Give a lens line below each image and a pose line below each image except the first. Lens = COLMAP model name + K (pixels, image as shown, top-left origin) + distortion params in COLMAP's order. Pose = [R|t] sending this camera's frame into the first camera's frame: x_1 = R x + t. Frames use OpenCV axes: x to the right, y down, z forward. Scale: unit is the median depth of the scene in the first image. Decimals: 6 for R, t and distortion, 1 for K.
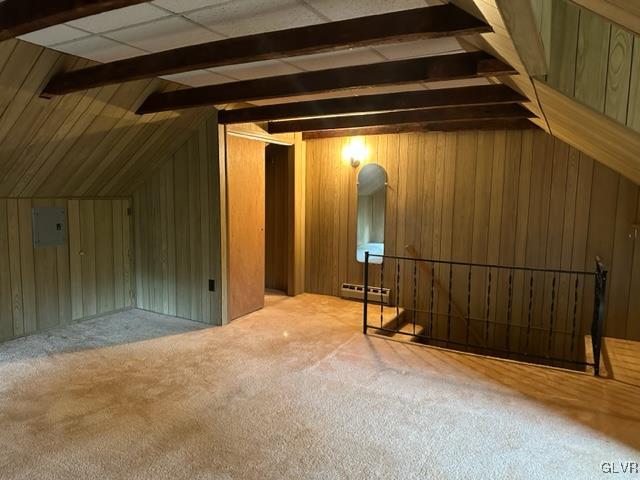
lens RADIAL K [[451.4, 0, 320.0], [0, 451.4, 240.0], [0, 0, 1]] dist [0.133117, -0.142875]
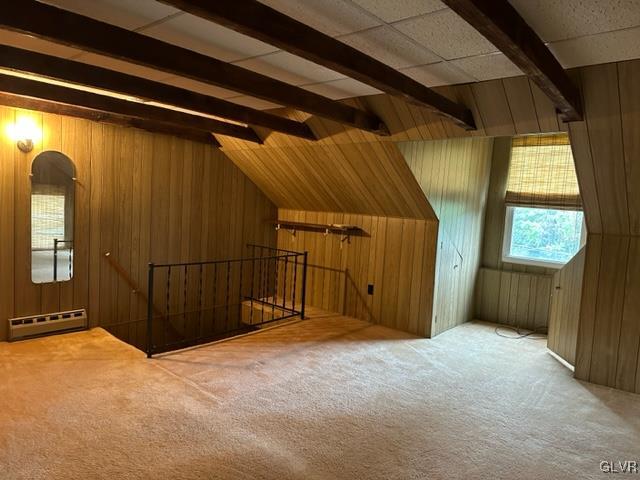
lens RADIAL K [[451.4, 0, 320.0], [0, 451.4, 240.0], [0, 0, 1]] dist [0.133117, -0.142875]
pose [[0.200740, -0.084233, 0.976017, -0.724345], [0.048974, 0.995914, 0.075878, -0.073898], [-0.978420, 0.032568, 0.204045, 0.528634]]
